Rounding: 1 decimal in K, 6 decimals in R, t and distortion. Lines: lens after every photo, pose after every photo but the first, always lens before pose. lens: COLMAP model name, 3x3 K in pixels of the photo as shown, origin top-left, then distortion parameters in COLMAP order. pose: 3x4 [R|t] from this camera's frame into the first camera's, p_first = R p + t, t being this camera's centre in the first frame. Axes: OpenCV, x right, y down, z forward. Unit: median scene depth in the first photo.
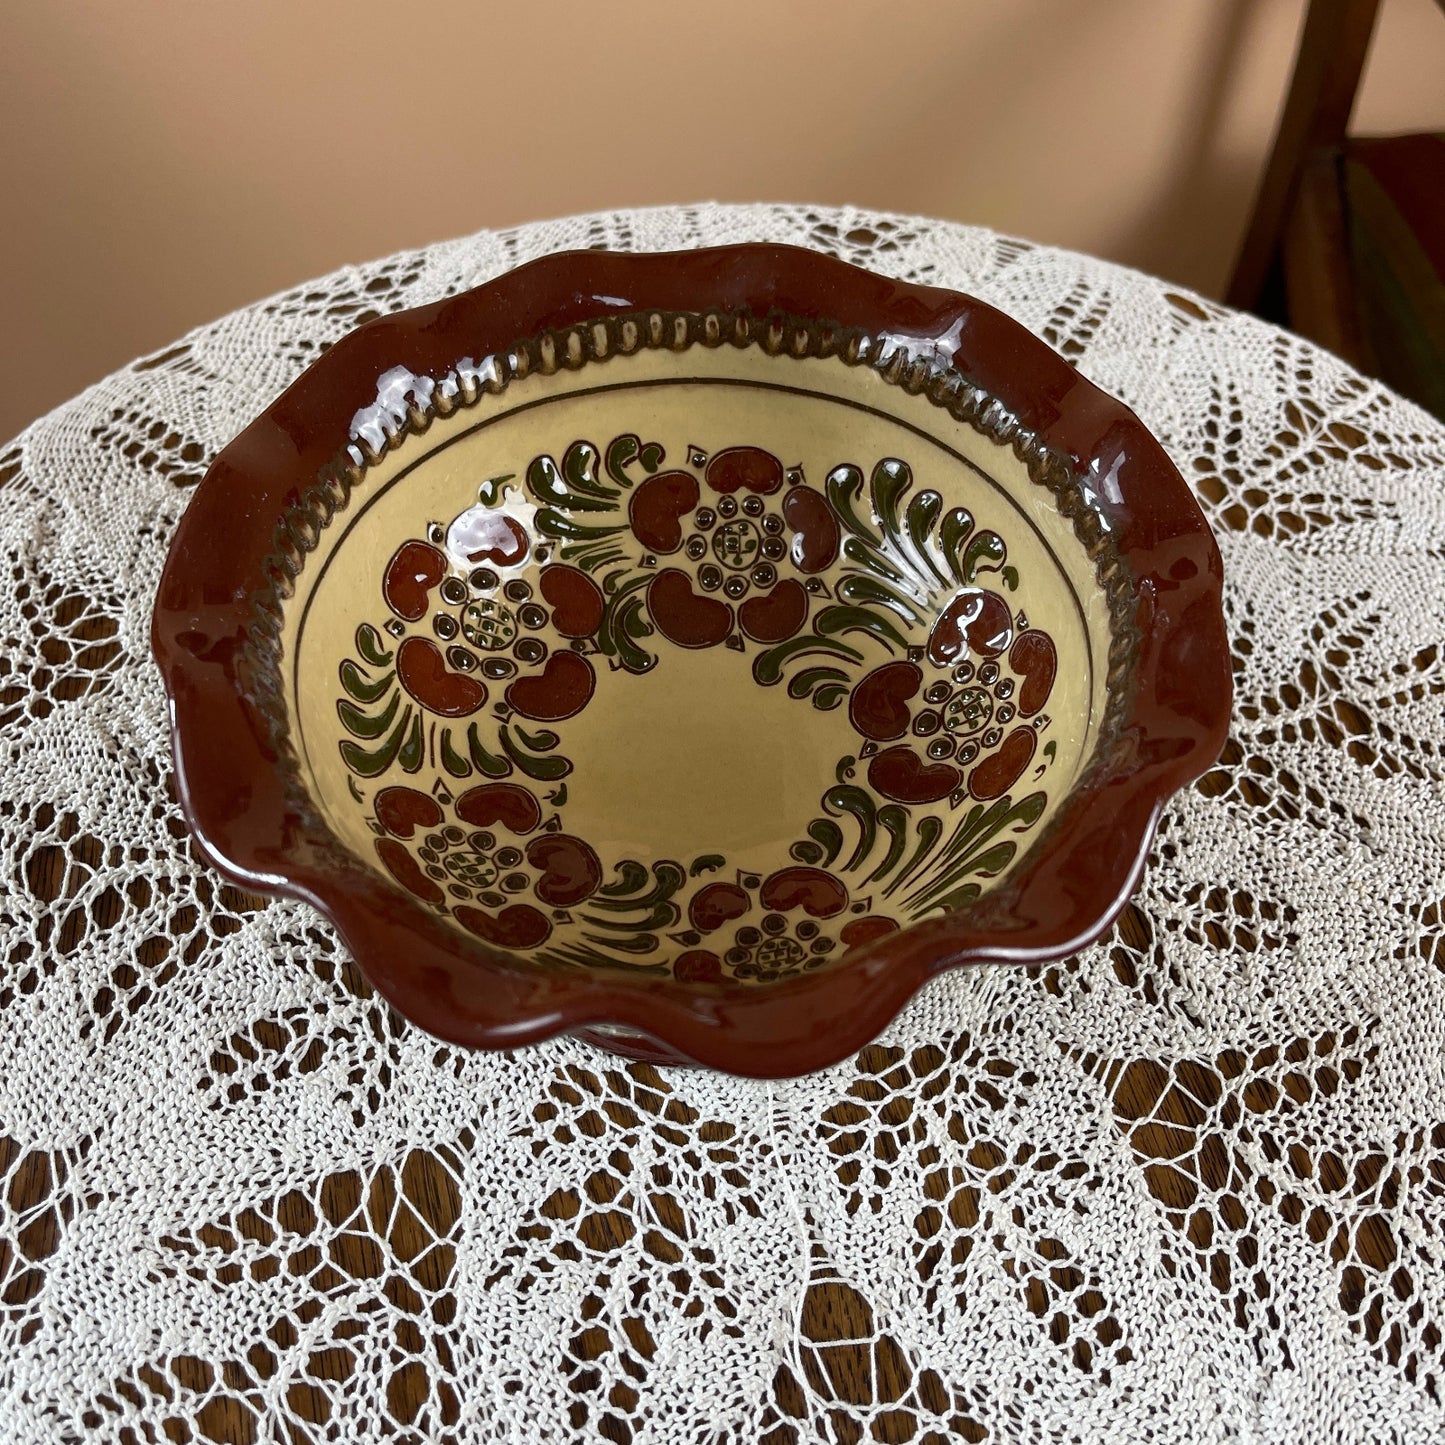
lens RADIAL K [[1491.2, 0, 722.5], [0, 1491.2, 722.5], [0, 0, 1]] dist [0.007466, -0.000707]
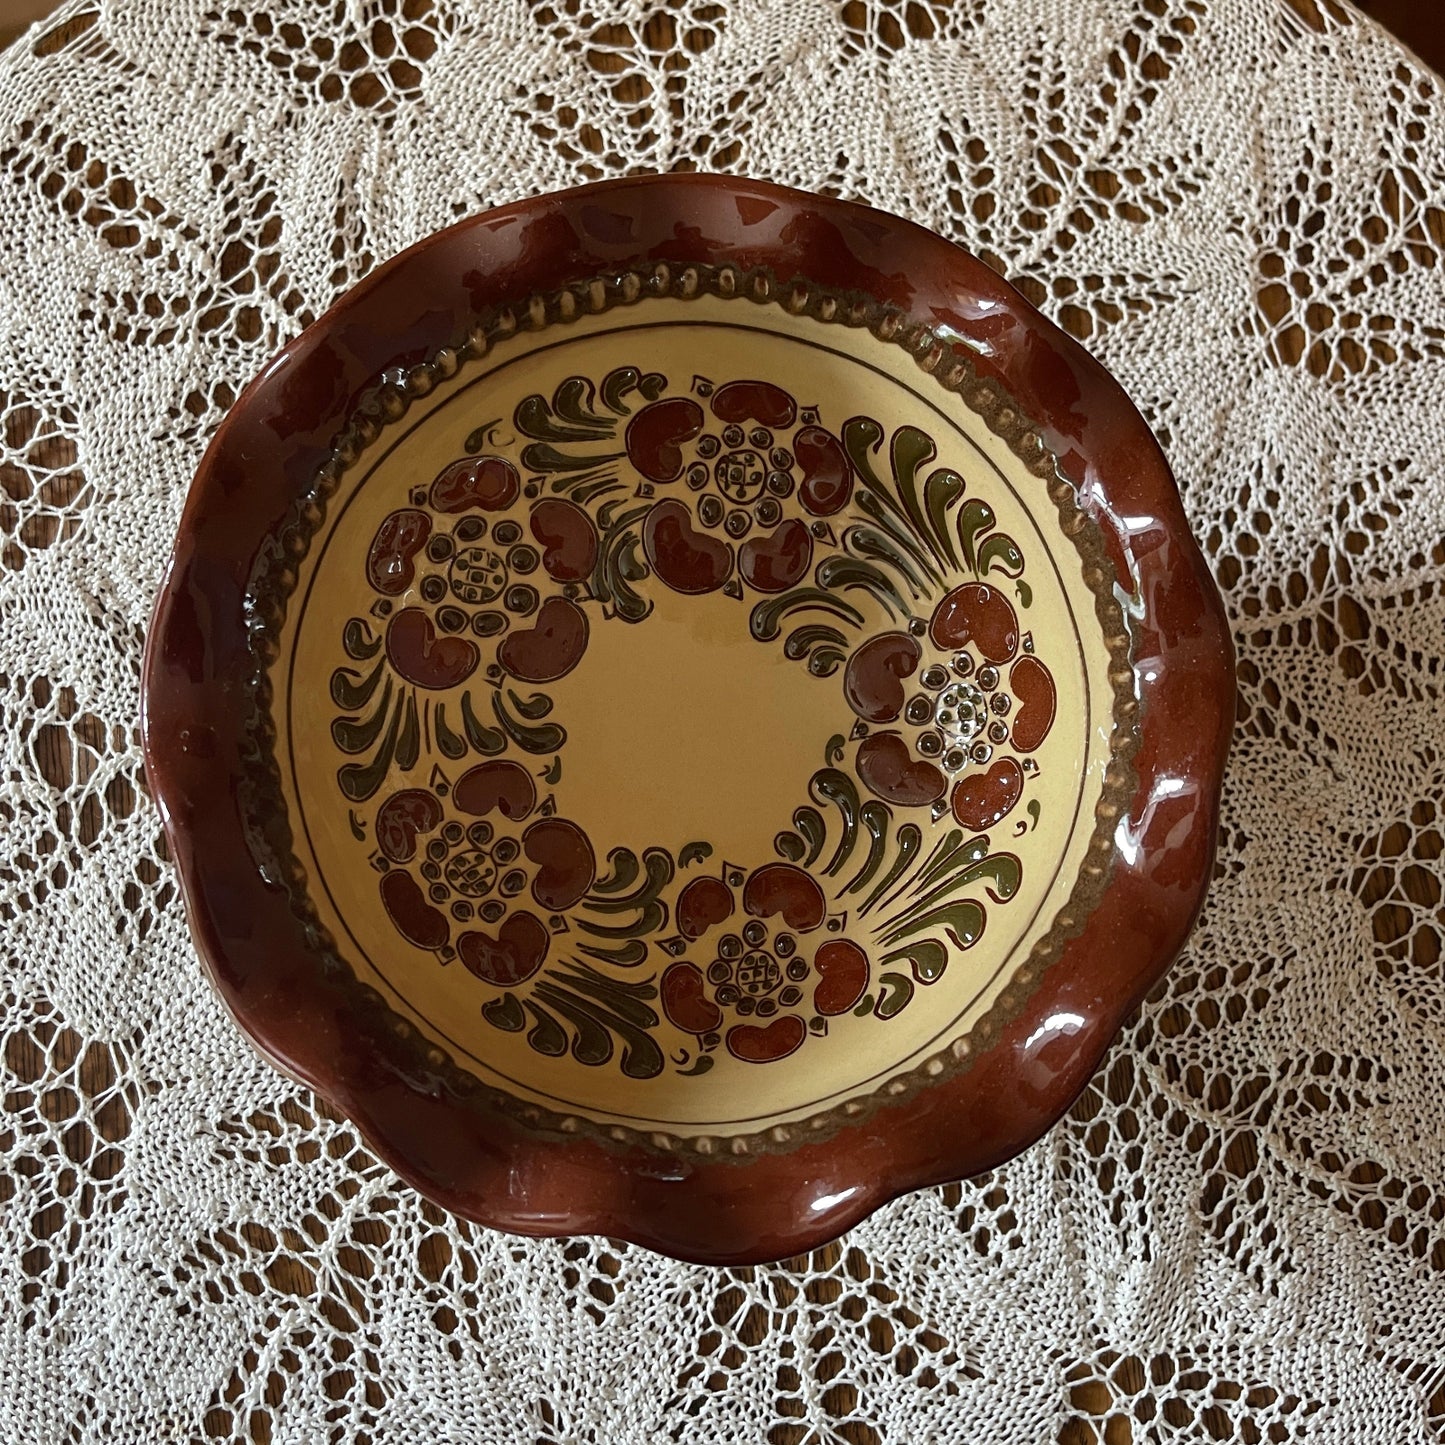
lens RADIAL K [[1477.7, 0, 701.0], [0, 1477.7, 717.8], [0, 0, 1]] dist [0.002300, 0.032867]
pose [[0.998877, 0.043663, 0.018391, -0.028611], [-0.047057, 0.869138, 0.492326, -0.490663], [0.005512, -0.492639, 0.870217, 0.136641]]
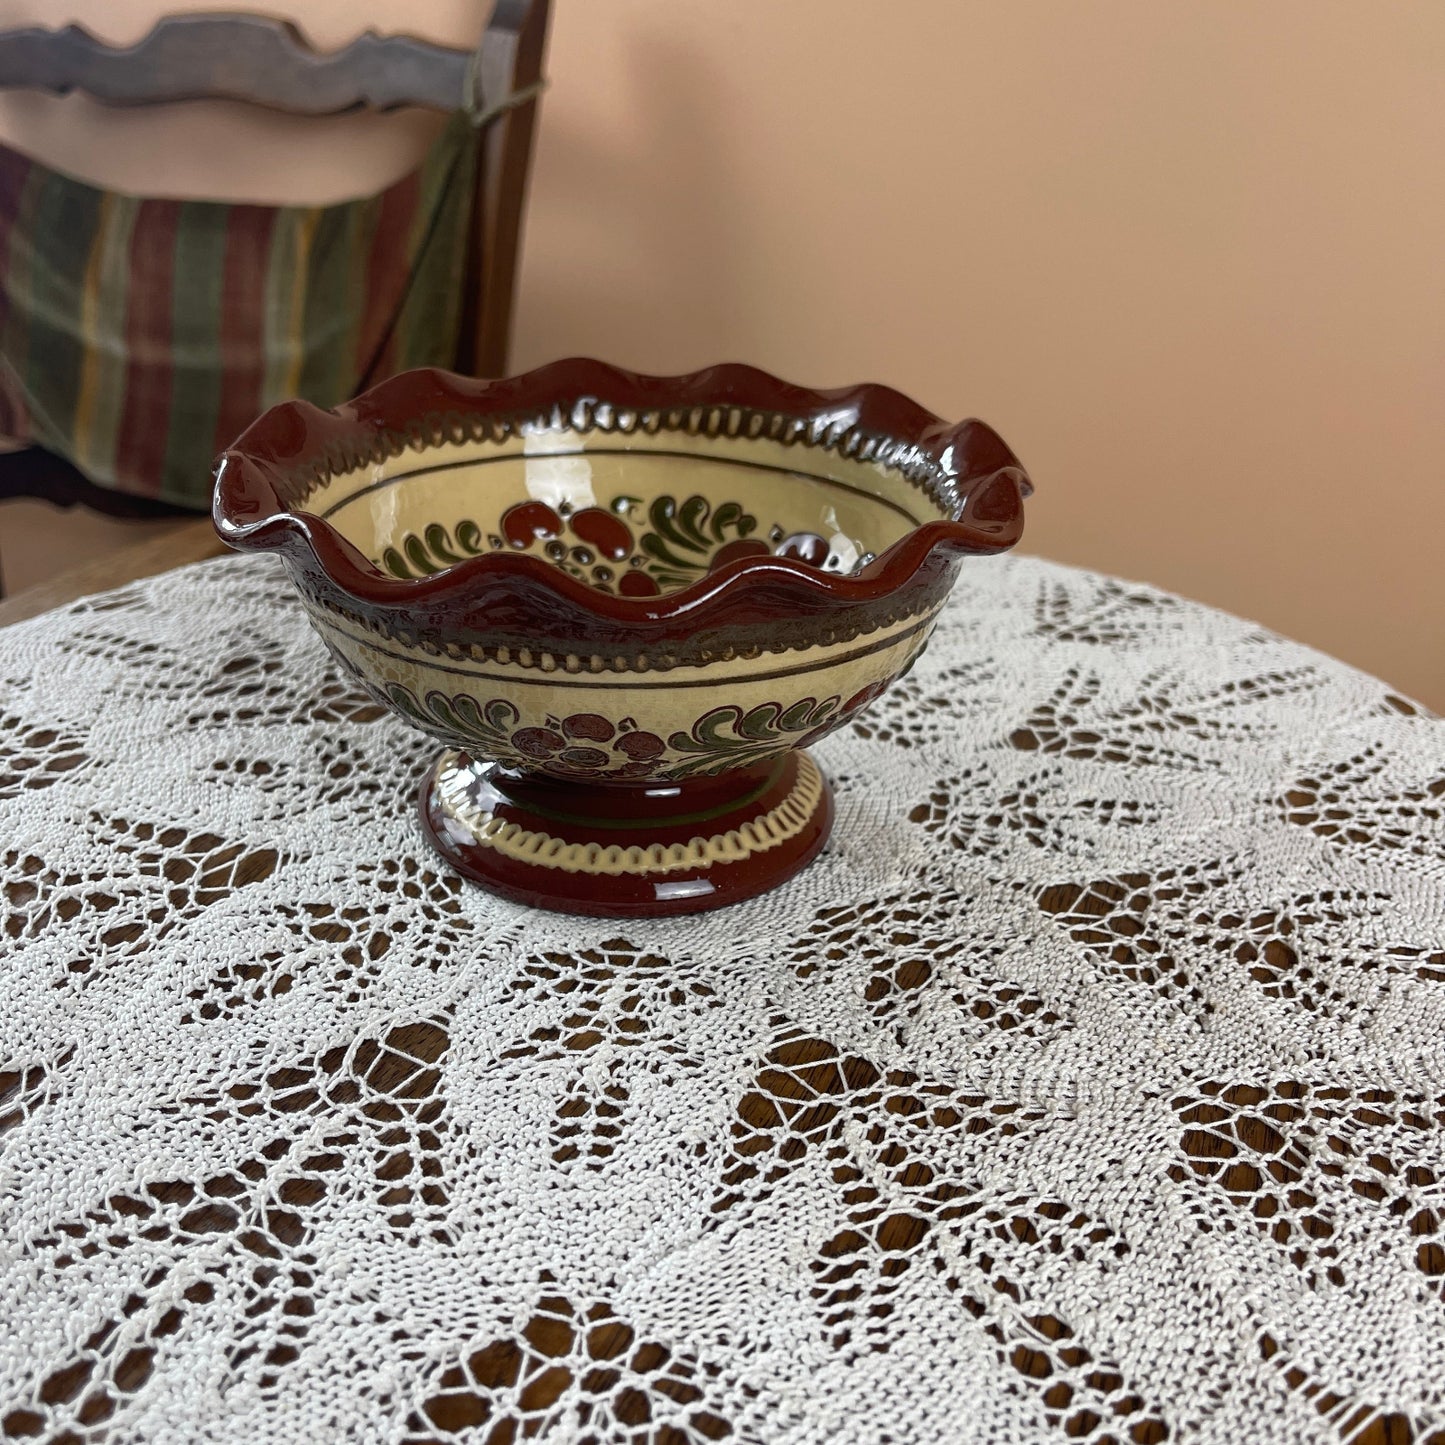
lens RADIAL K [[1508.4, 0, 722.5], [0, 1508.4, 722.5], [0, 0, 1]] dist [0.017611, -0.001276]
pose [[0.815892, 0.270949, -0.510791, 0.699550], [-0.476288, 0.815808, -0.328035, 0.426828], [0.327826, 0.510925, 0.794661, 0.069289]]
